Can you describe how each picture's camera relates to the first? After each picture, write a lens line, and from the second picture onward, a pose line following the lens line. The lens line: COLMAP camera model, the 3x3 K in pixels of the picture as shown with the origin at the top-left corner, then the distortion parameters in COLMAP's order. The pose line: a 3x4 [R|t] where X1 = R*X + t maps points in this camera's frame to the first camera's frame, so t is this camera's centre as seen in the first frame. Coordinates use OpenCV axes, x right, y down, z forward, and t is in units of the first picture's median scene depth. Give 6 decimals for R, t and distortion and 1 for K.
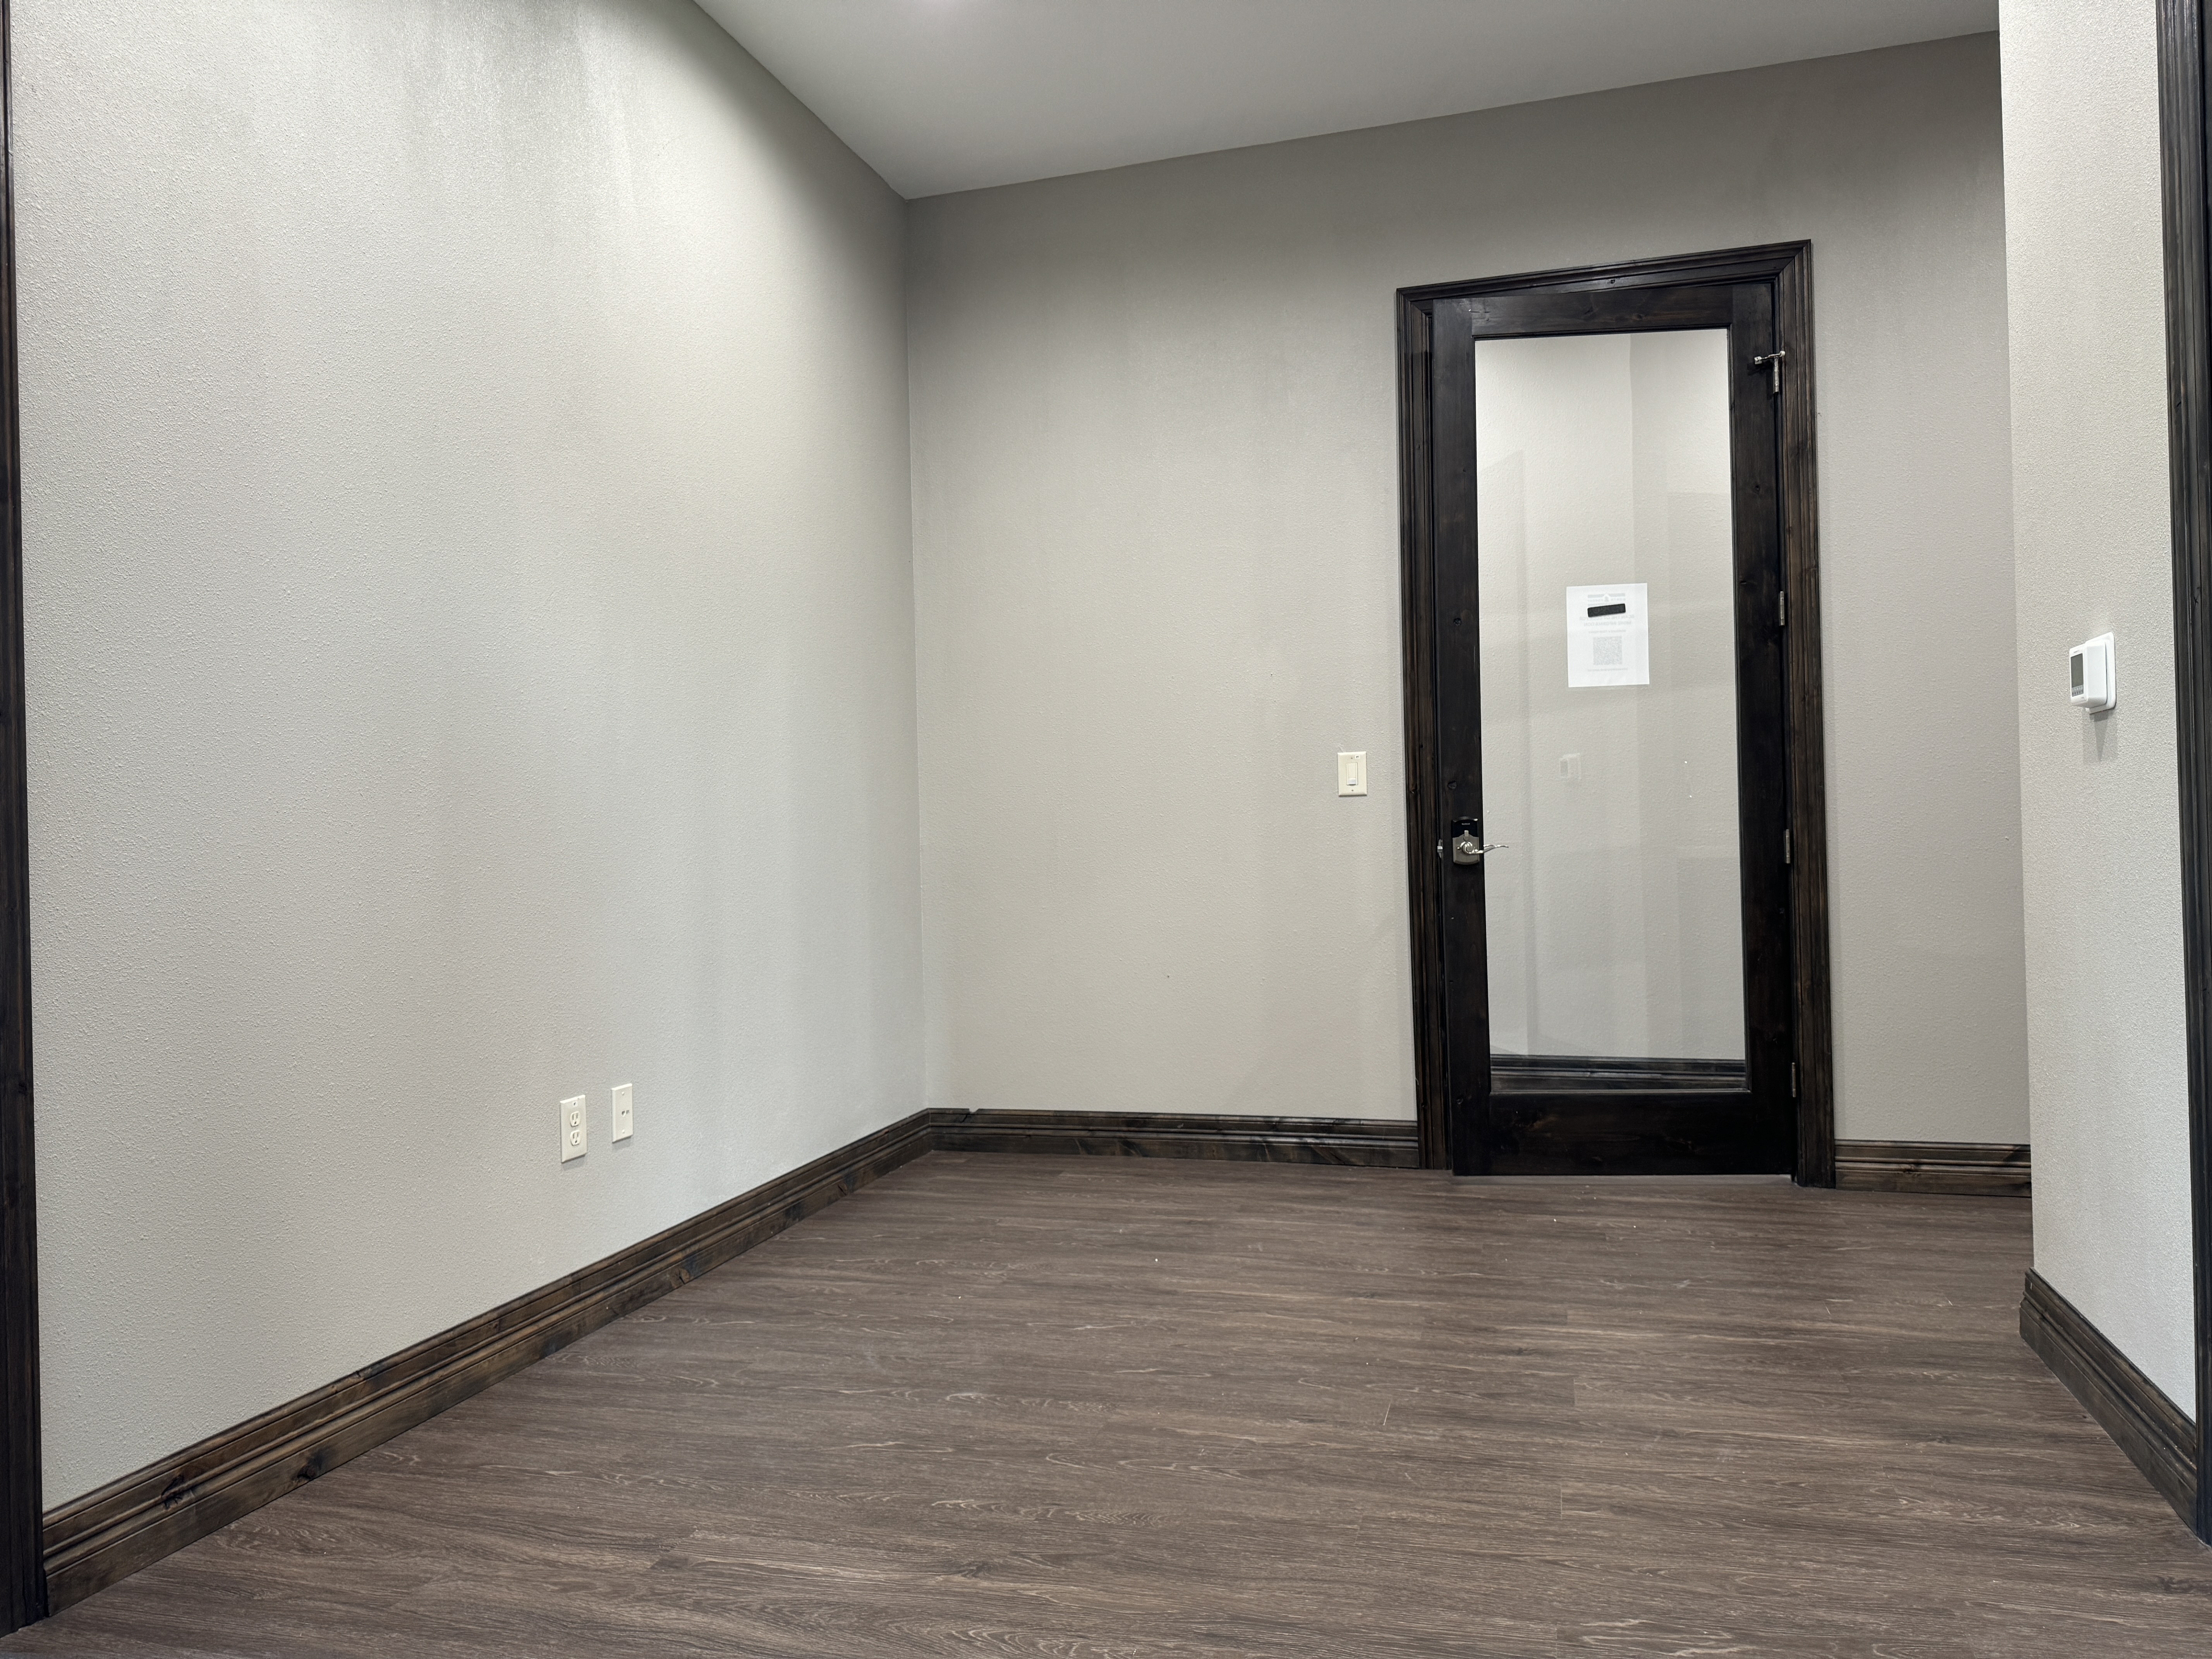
lens RADIAL K [[1553.5, 0, 1106.0], [0, 1553.5, 829.5], [0, 0, 1]] dist [0.040775, -0.041598]
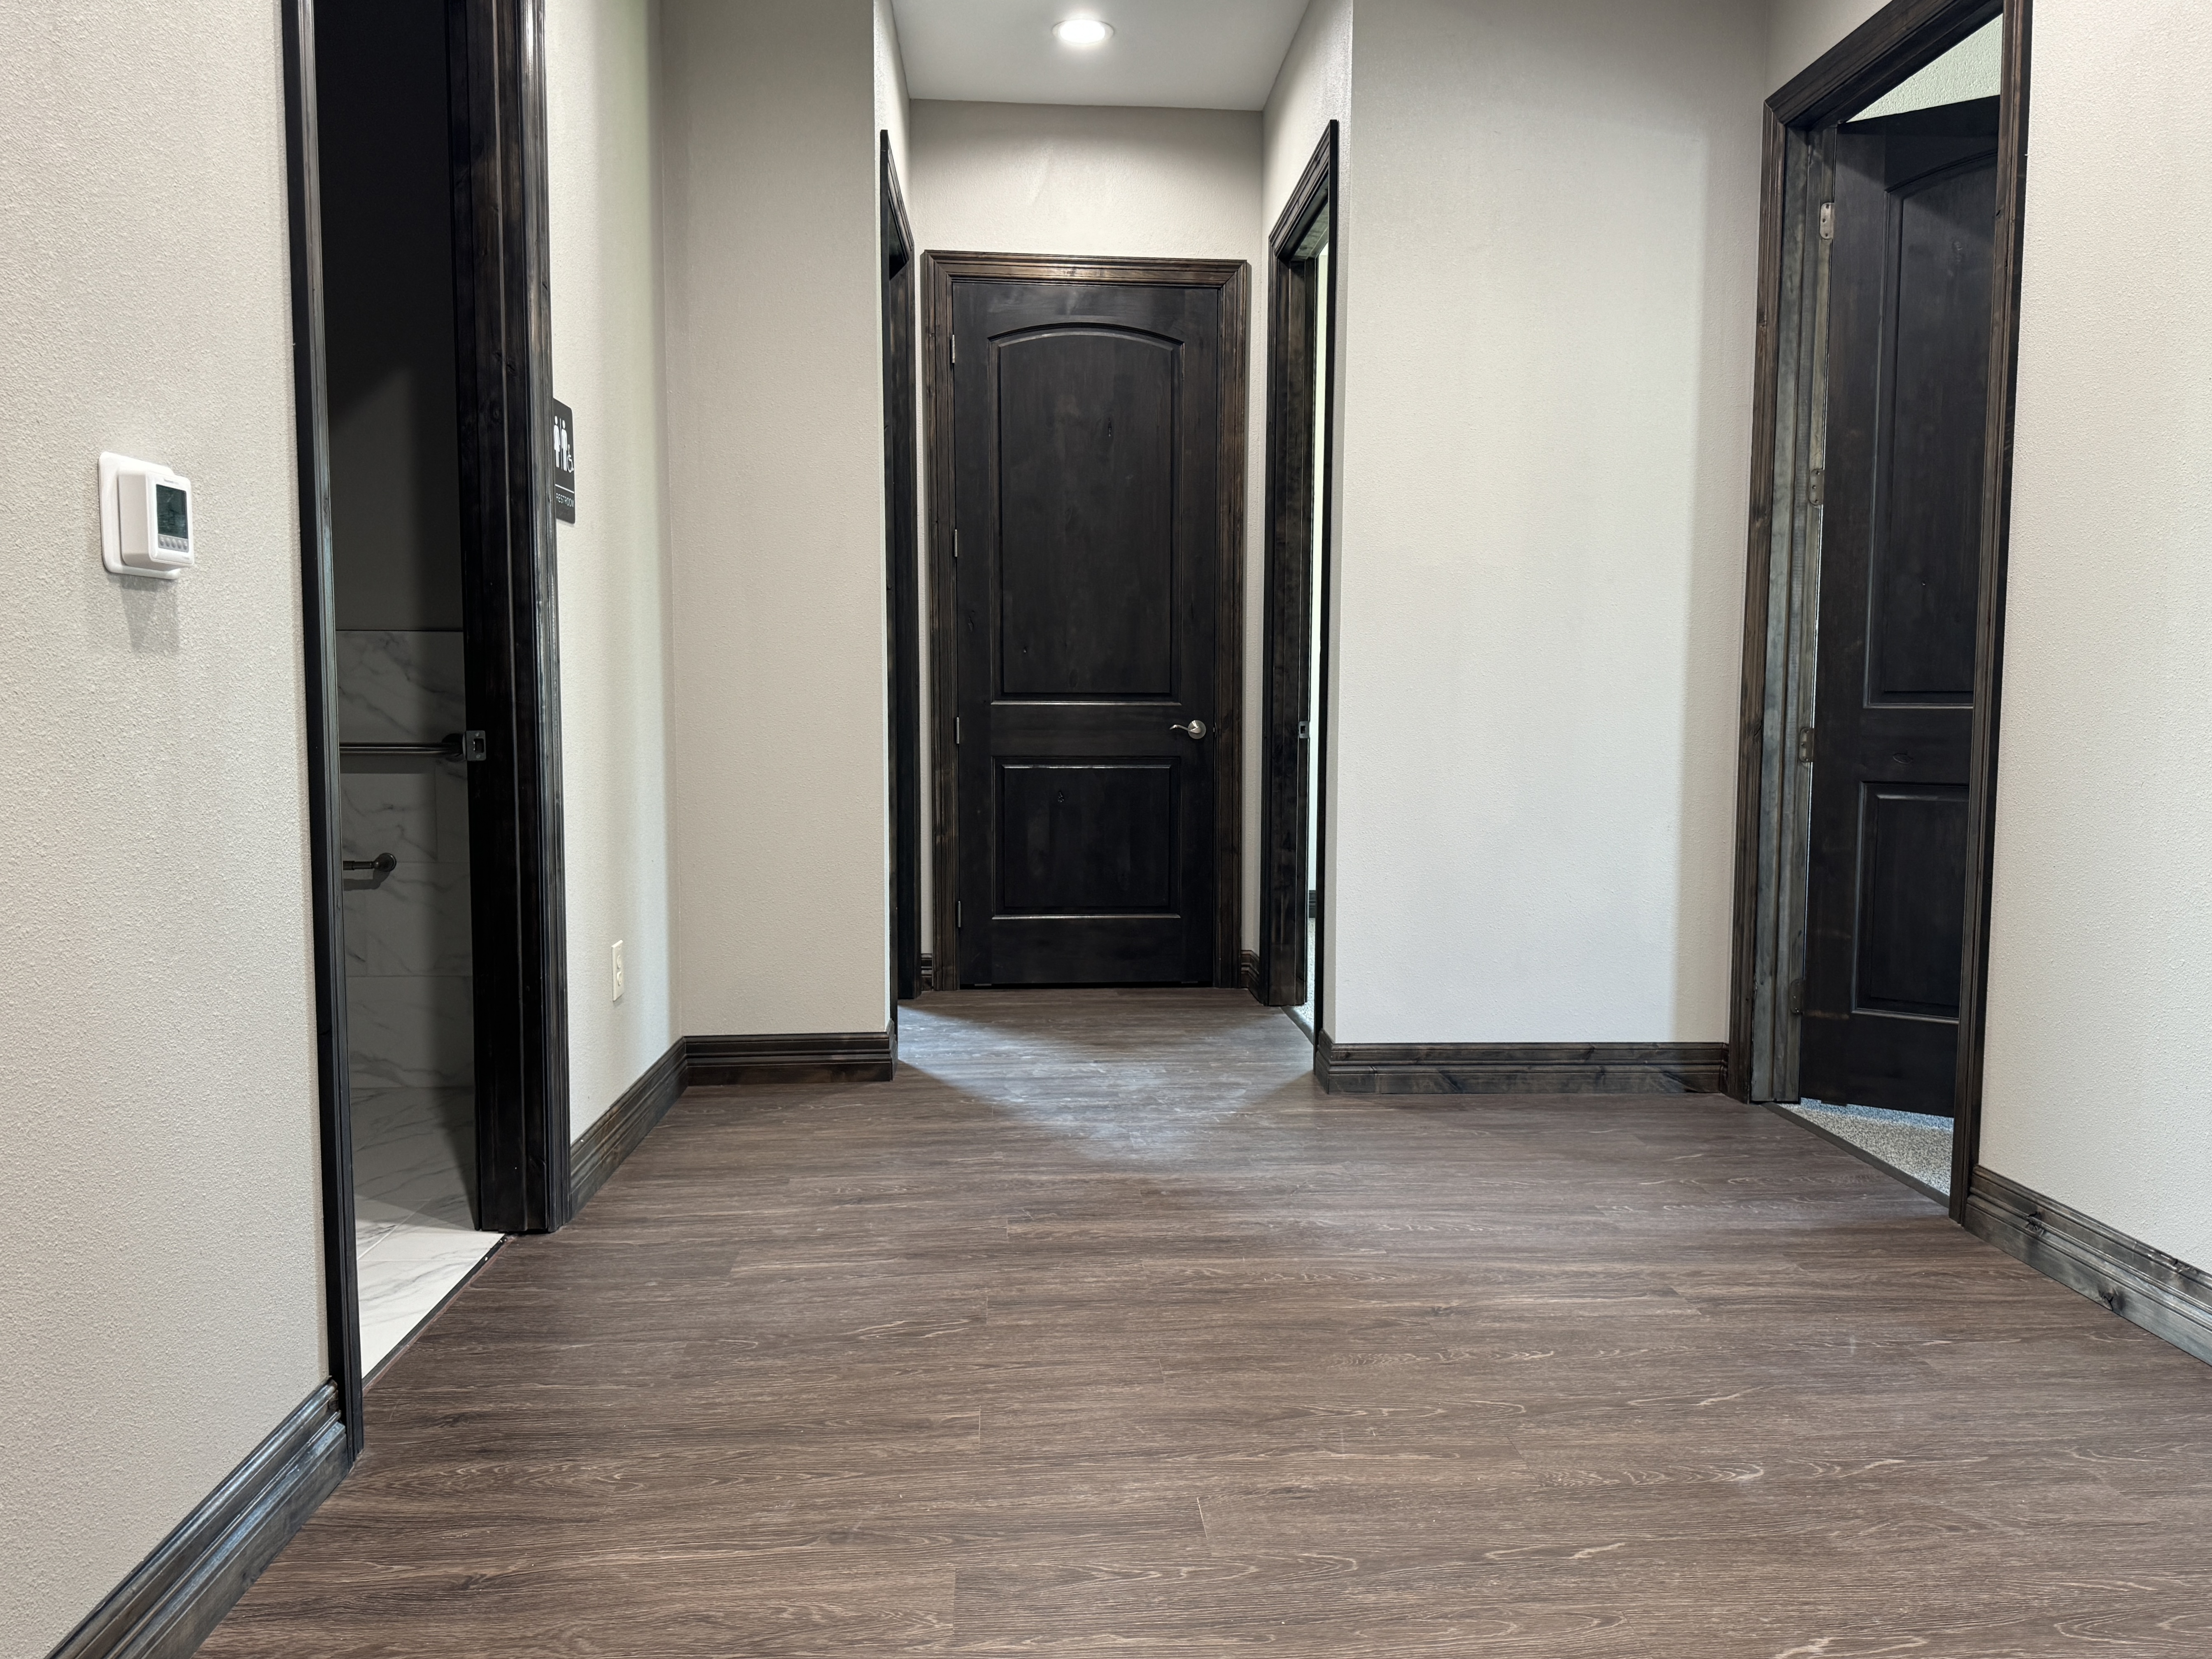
lens RADIAL K [[1553.4, 0, 1106.0], [0, 1553.4, 829.5], [0, 0, 1]] dist [0.040775, -0.041598]
pose [[-0.938863, 0.049313, -0.340741, 0.530731], [0.020464, 0.995933, 0.087748, -0.020382], [0.343682, 0.075410, -0.936054, 1.911324]]
